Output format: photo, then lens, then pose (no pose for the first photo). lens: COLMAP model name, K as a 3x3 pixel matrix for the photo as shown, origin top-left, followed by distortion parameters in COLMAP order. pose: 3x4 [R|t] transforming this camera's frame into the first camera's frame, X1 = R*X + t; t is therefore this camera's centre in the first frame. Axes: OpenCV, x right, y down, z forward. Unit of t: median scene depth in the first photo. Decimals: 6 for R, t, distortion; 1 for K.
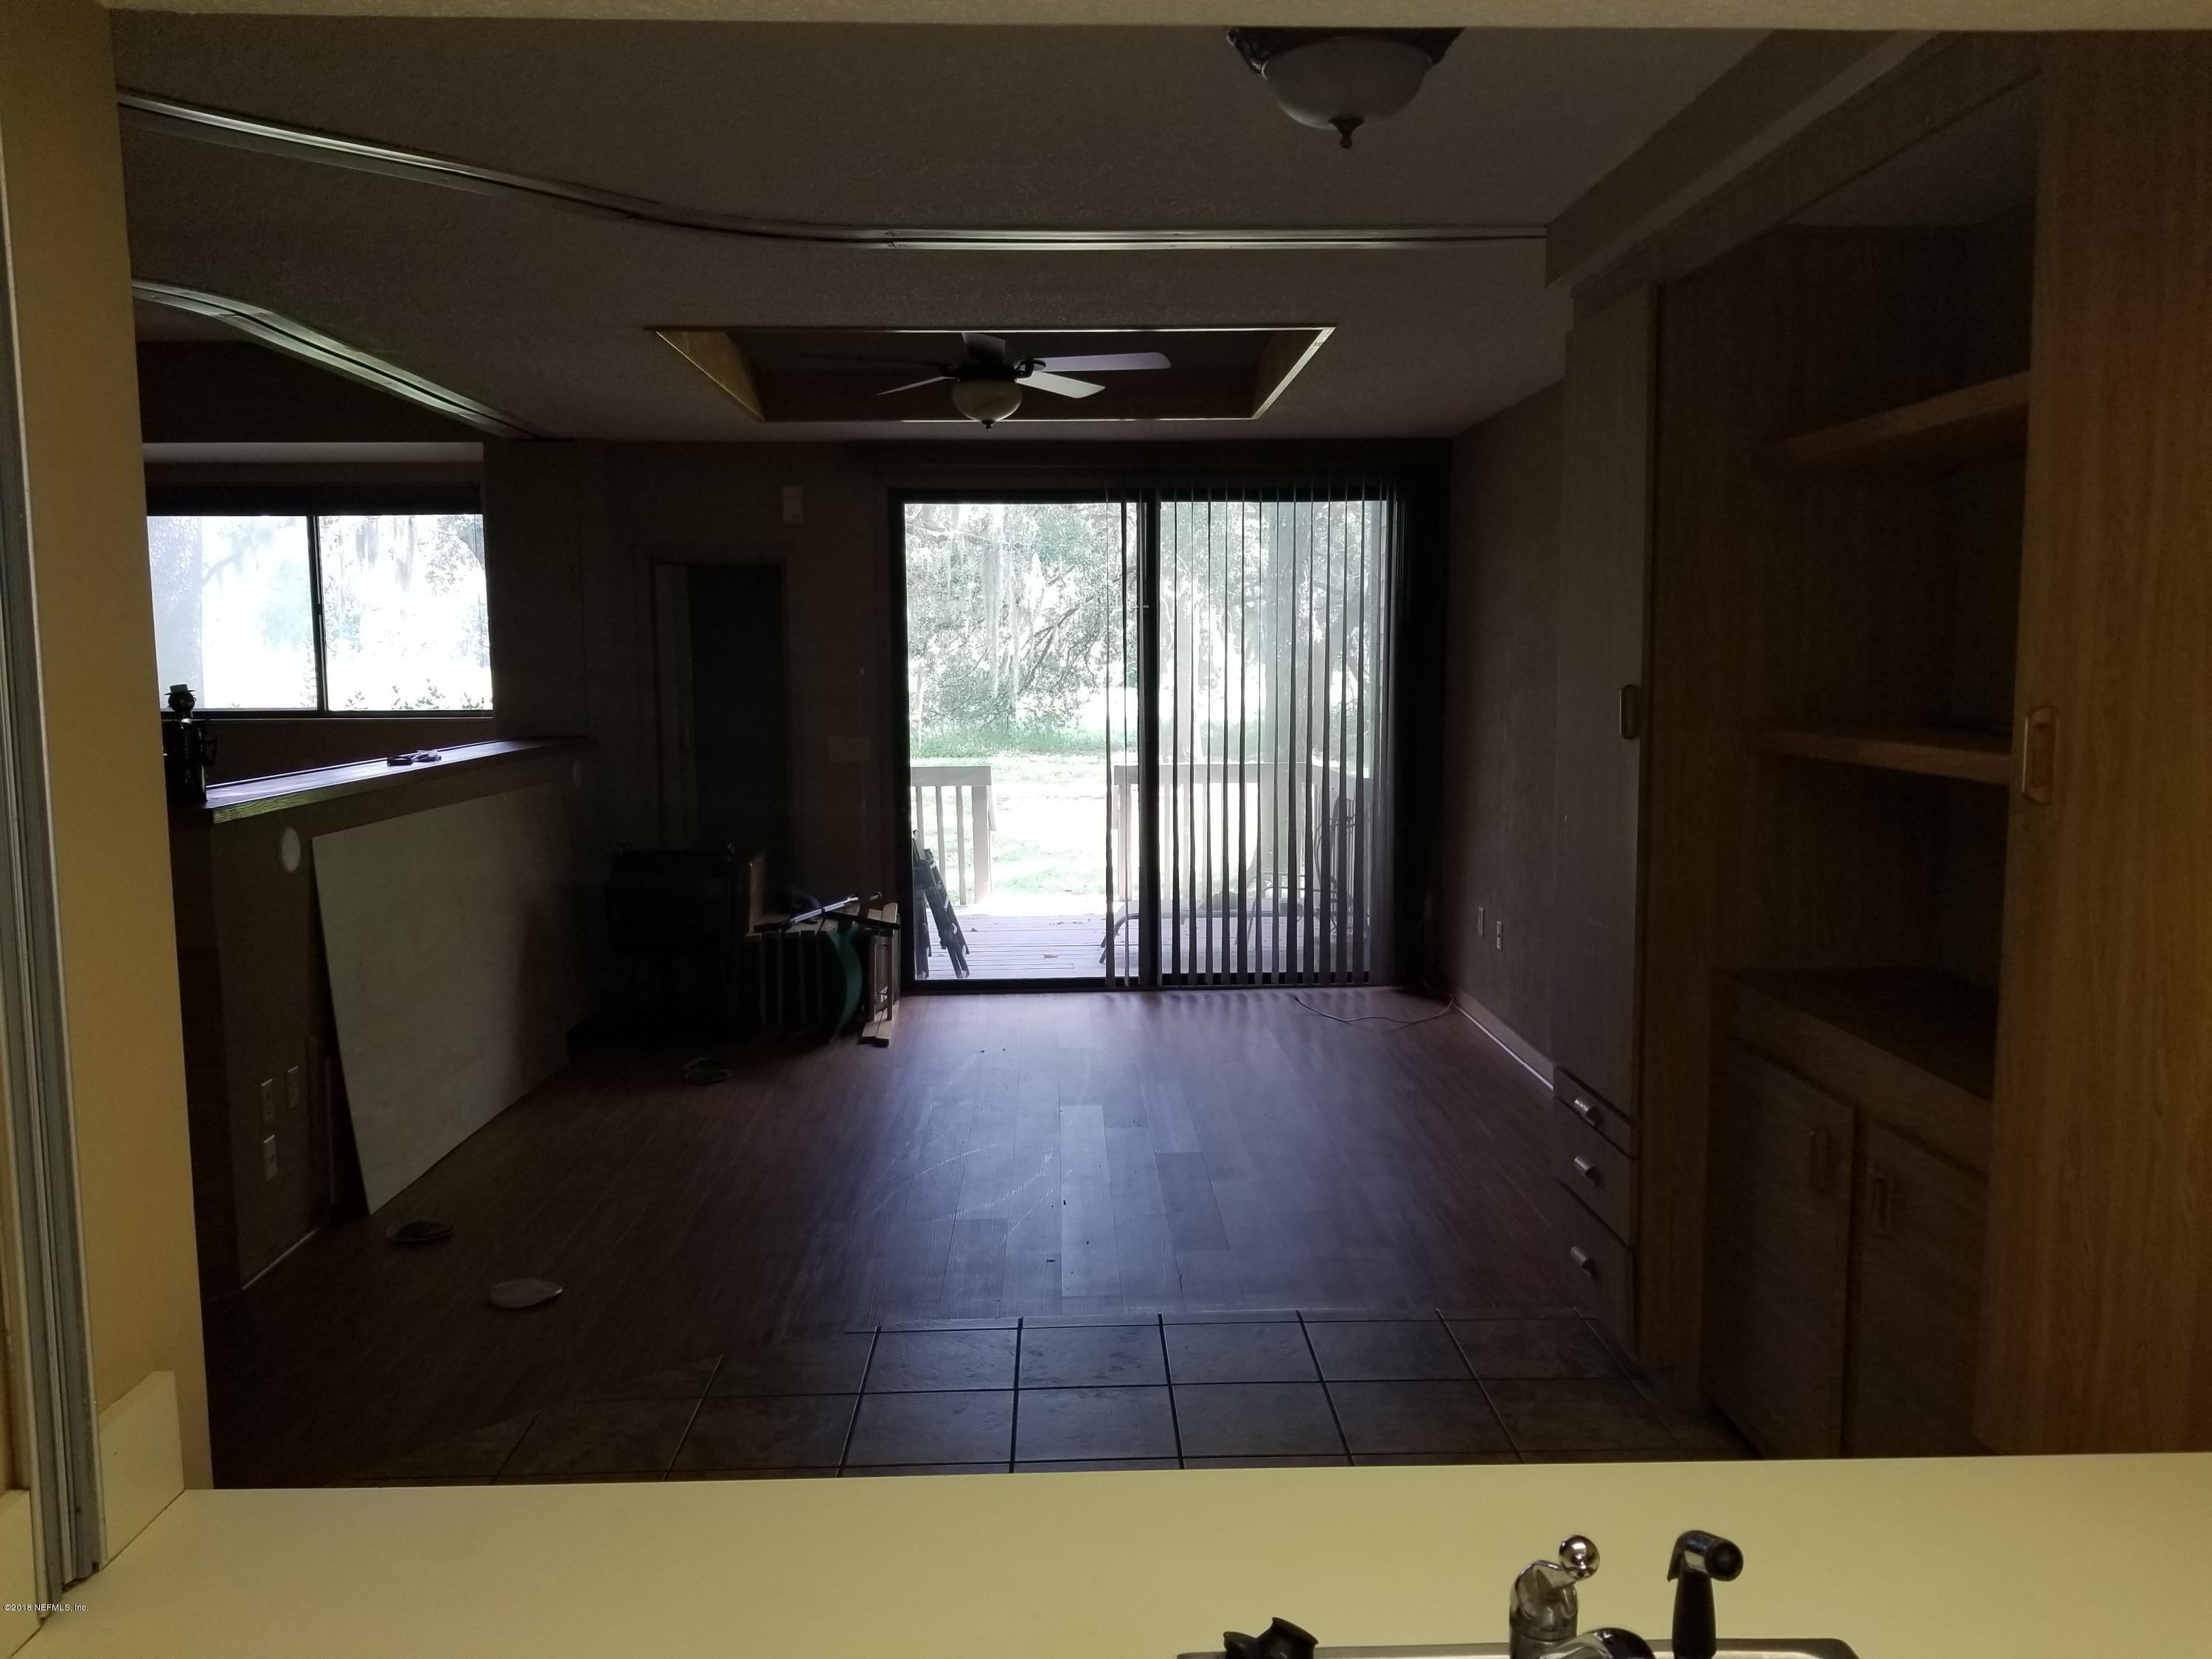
lens RADIAL K [[1763.5, 0, 1106.0], [0, 1763.5, 829.5], [0, 0, 1]] dist [-0.003067, -0.004045]
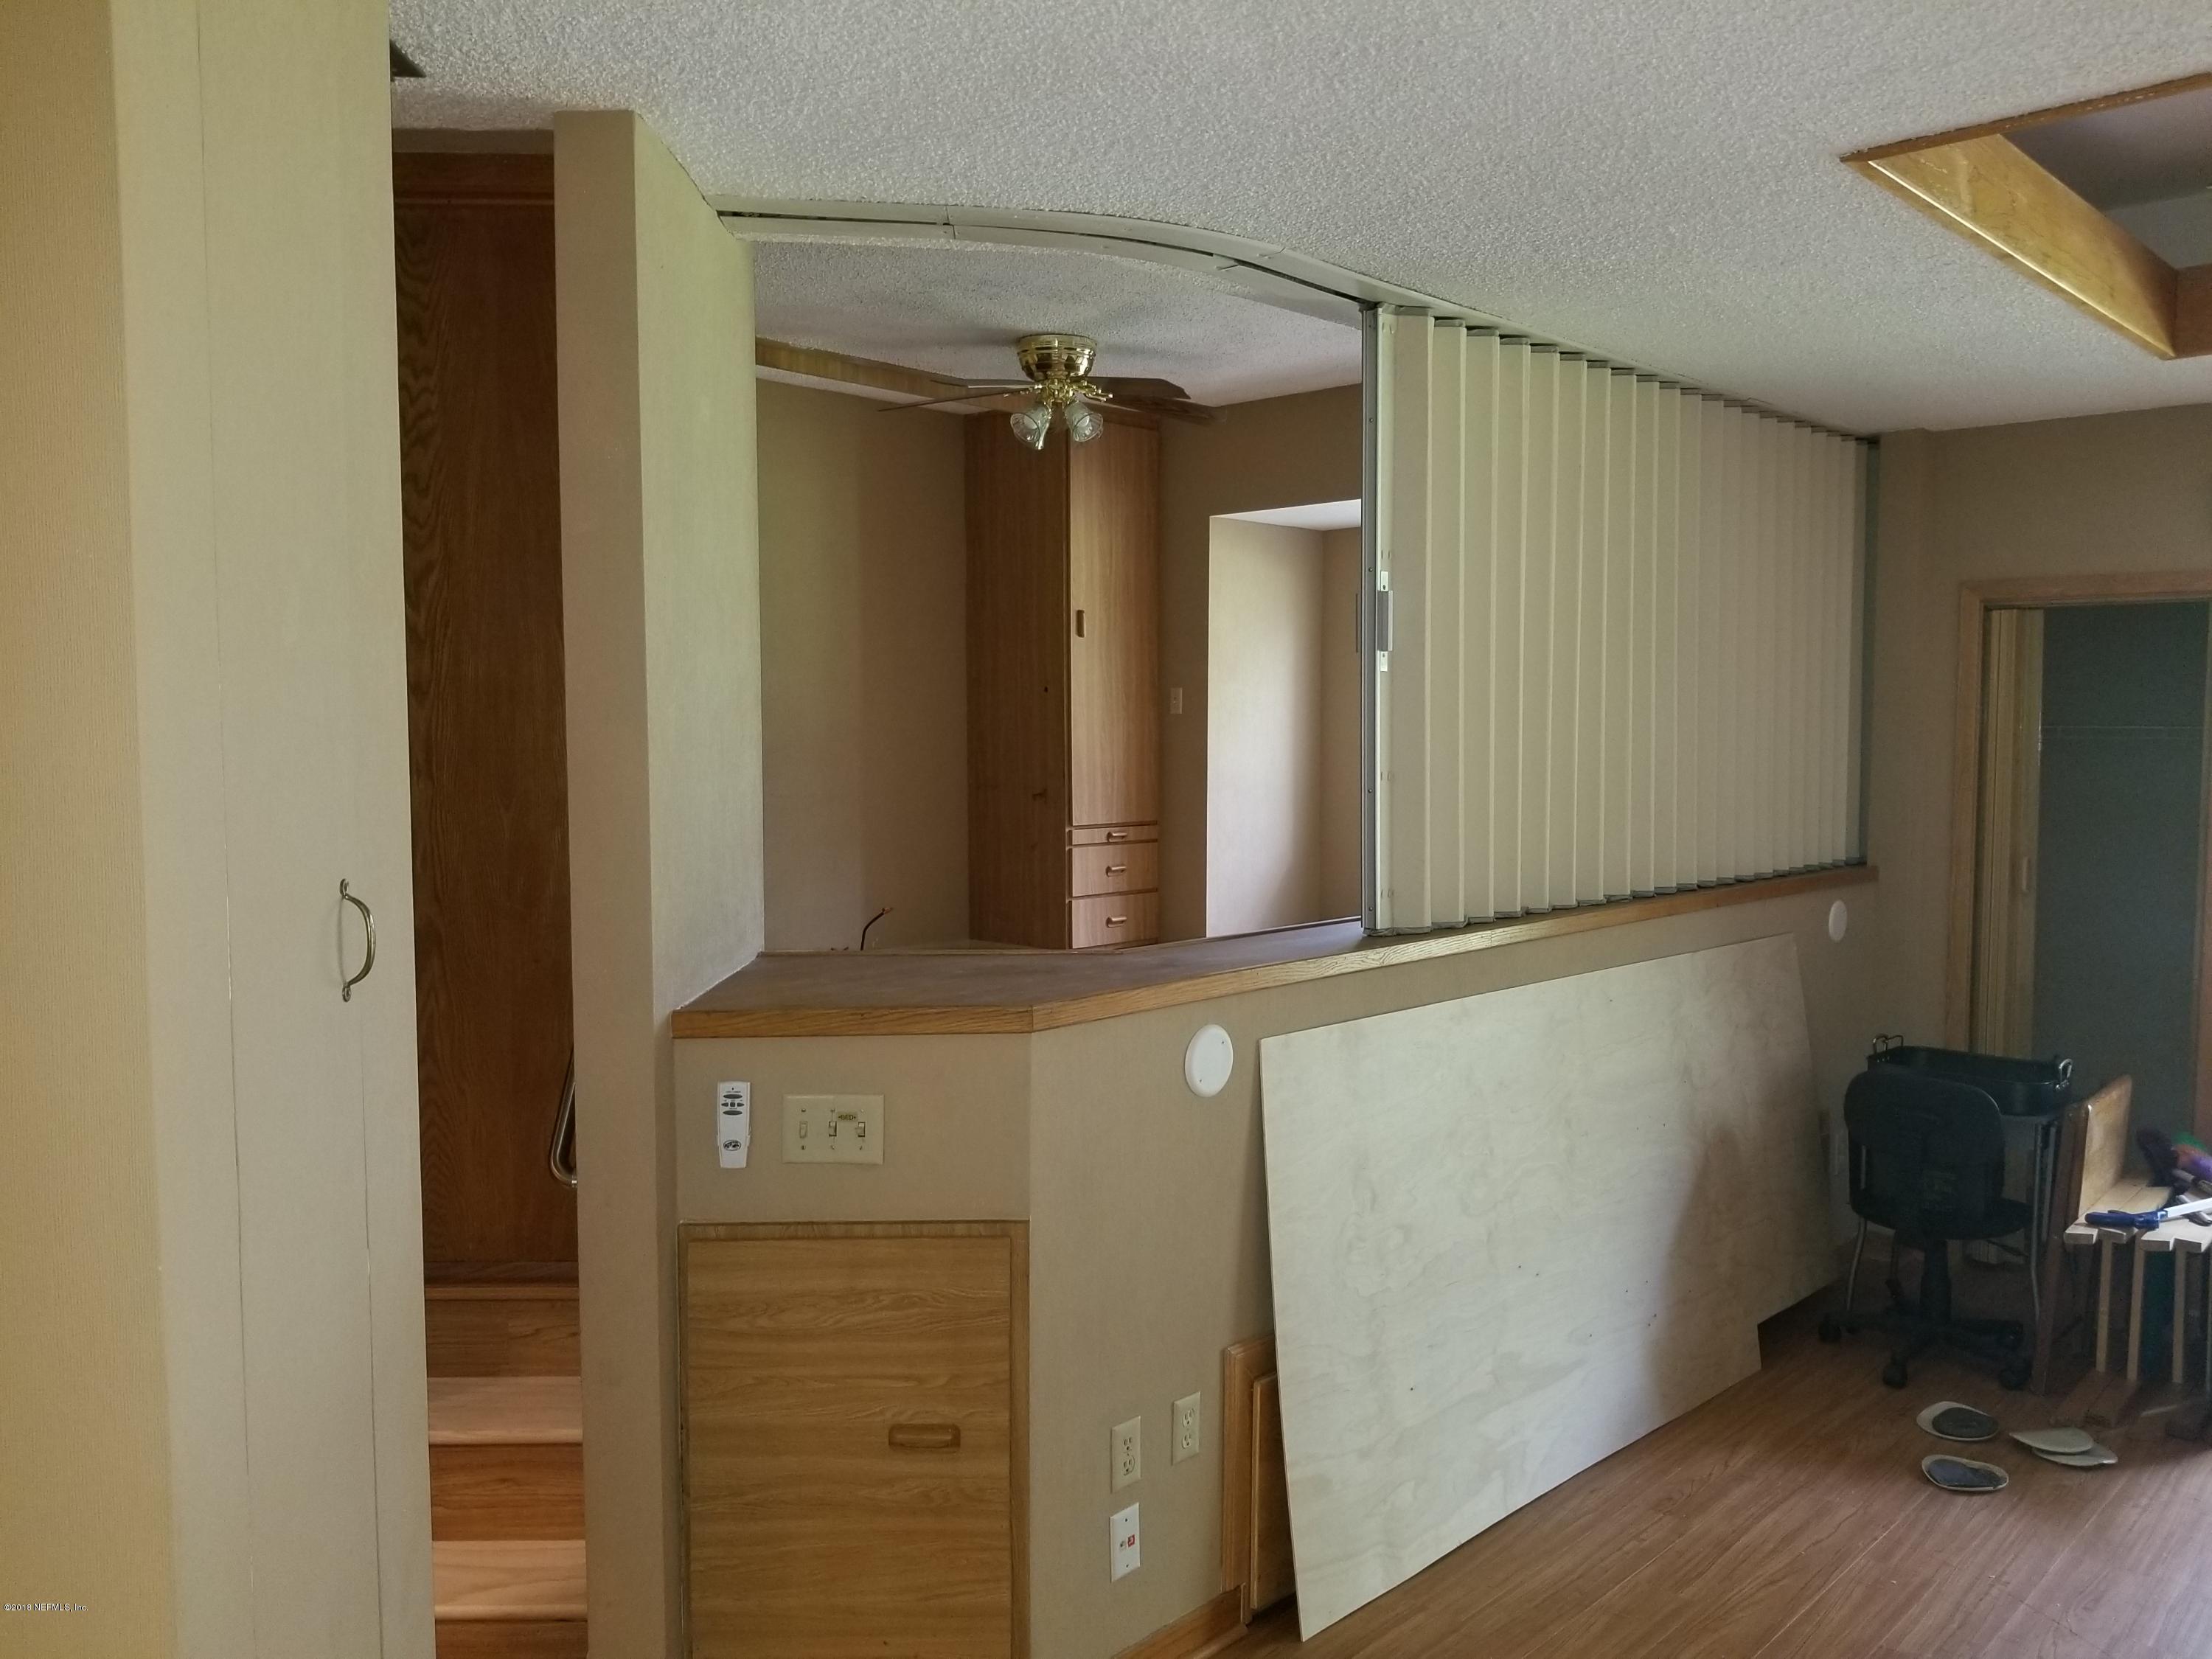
lens RADIAL K [[1763.5, 0, 1106.0], [0, 1763.5, 829.5], [0, 0, 1]] dist [-0.003067, -0.004045]
pose [[0.711153, 0.048447, -0.701366, -0.026626], [-0.073889, 0.997248, -0.006036, -0.044169], [0.699143, 0.056116, 0.712776, 0.337942]]
